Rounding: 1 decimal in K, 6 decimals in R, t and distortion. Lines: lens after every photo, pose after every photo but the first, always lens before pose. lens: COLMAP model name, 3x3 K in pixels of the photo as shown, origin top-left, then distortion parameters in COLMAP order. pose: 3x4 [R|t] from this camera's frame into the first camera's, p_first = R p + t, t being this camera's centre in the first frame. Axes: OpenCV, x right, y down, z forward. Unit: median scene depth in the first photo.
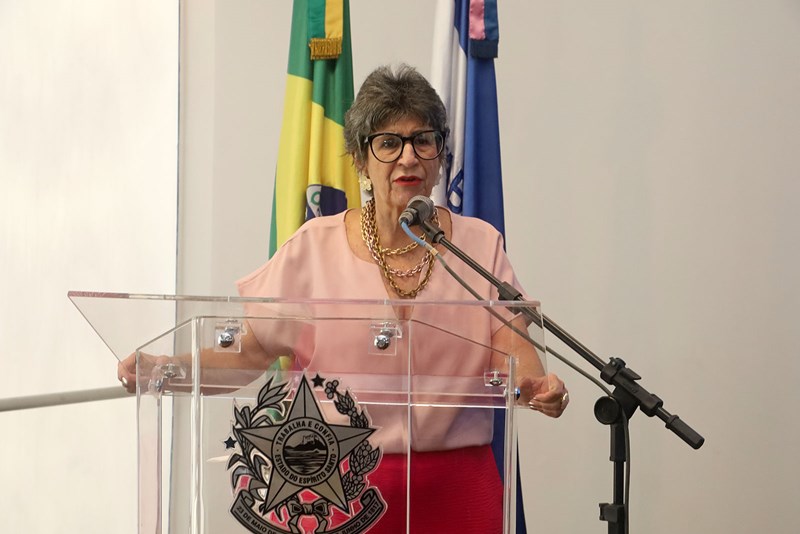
lens RADIAL K [[1726.4, 0, 398.9], [0, 1726.4, 267.8], [0, 0, 1]] dist [-0.007639, 0.009271]
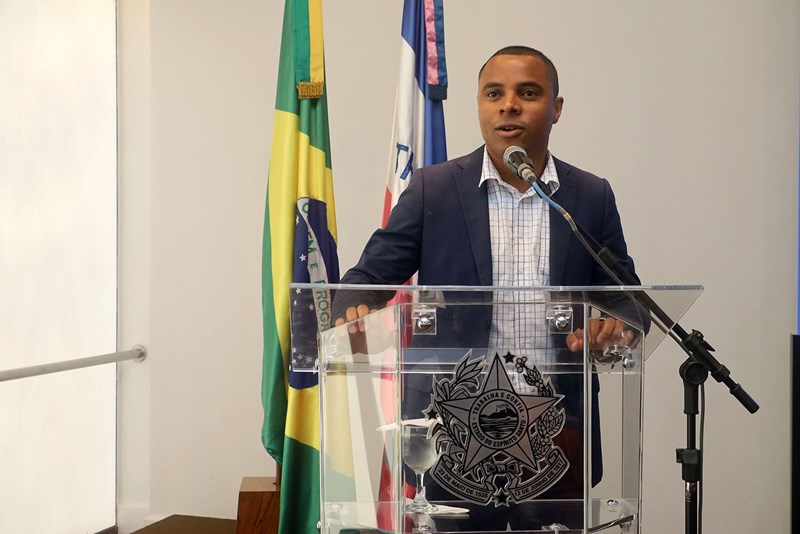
lens RADIAL K [[1167.4, 0, 389.2], [0, 1167.4, 268.6], [0, 0, 1]] dist [0.005101, 0.088078]
pose [[0.977732, -0.012255, 0.209501, -0.287227], [0.011483, 0.999922, 0.004899, 0.001299], [-0.209545, -0.002385, 0.977796, 0.251800]]
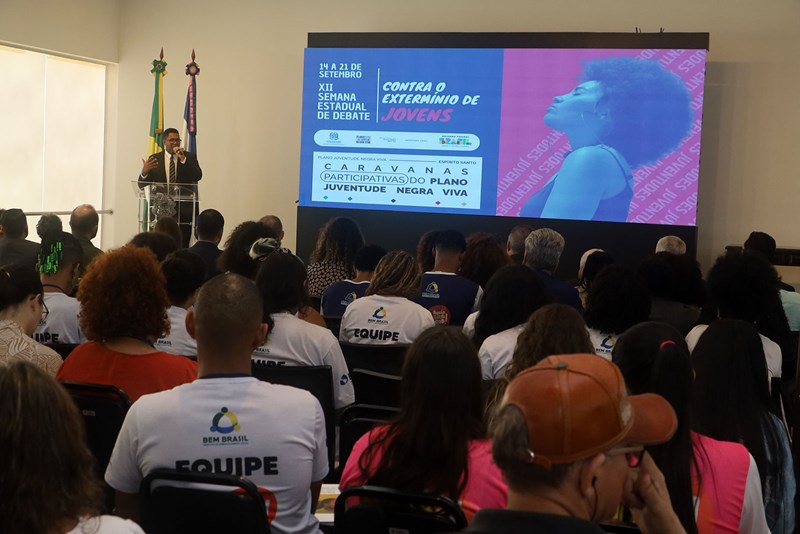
lens RADIAL K [[1603.3, 0, 400.0], [0, 1603.3, 267.0], [0, 0, 1]] dist [0.016030, 0.179213]
pose [[0.985947, 0.026123, 0.165006, -0.177654], [-0.034328, 0.998302, 0.047071, 0.016728], [-0.163496, -0.052073, 0.985169, -5.671454]]
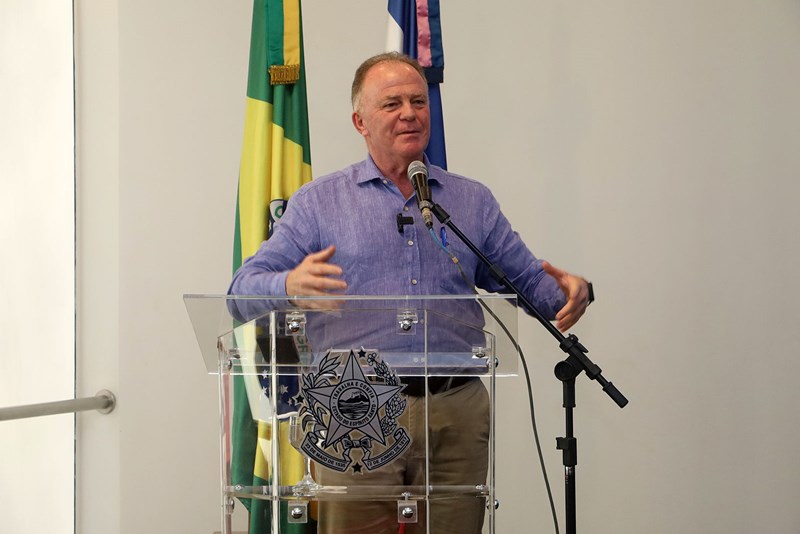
lens RADIAL K [[2733.7, 0, 400.0], [0, 2733.7, 267.0], [0, 0, 1]] dist [0.052065, -0.484800]
pose [[0.996028, -0.017552, 0.087293, -0.210756], [0.017828, 0.999838, -0.002386, -0.000047], [-0.087237, 0.003932, 0.996180, -1.249289]]
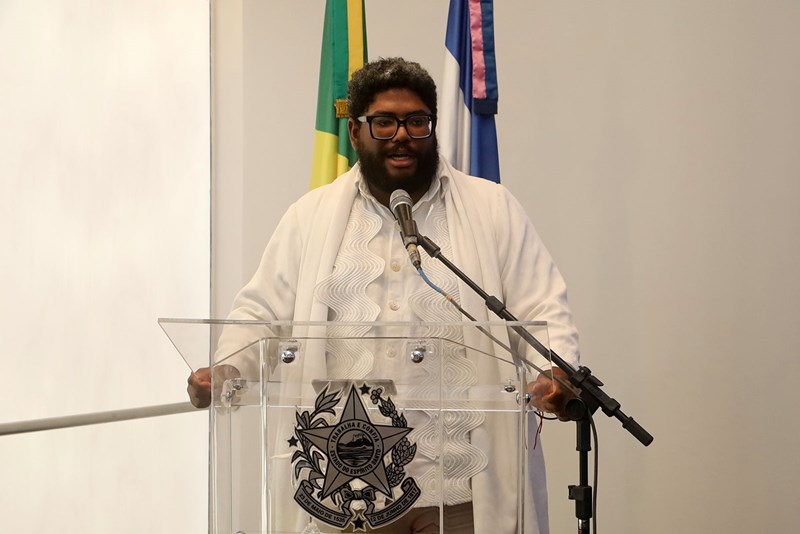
lens RADIAL K [[1603.3, 0, 400.0], [0, 1603.3, 267.0], [0, 0, 1]] dist [0.016030, 0.179213]
pose [[0.999881, -0.014174, 0.006027, -0.027587], [0.014283, 0.999729, -0.018362, 0.000466], [-0.005765, 0.018446, 0.999813, -0.131669]]
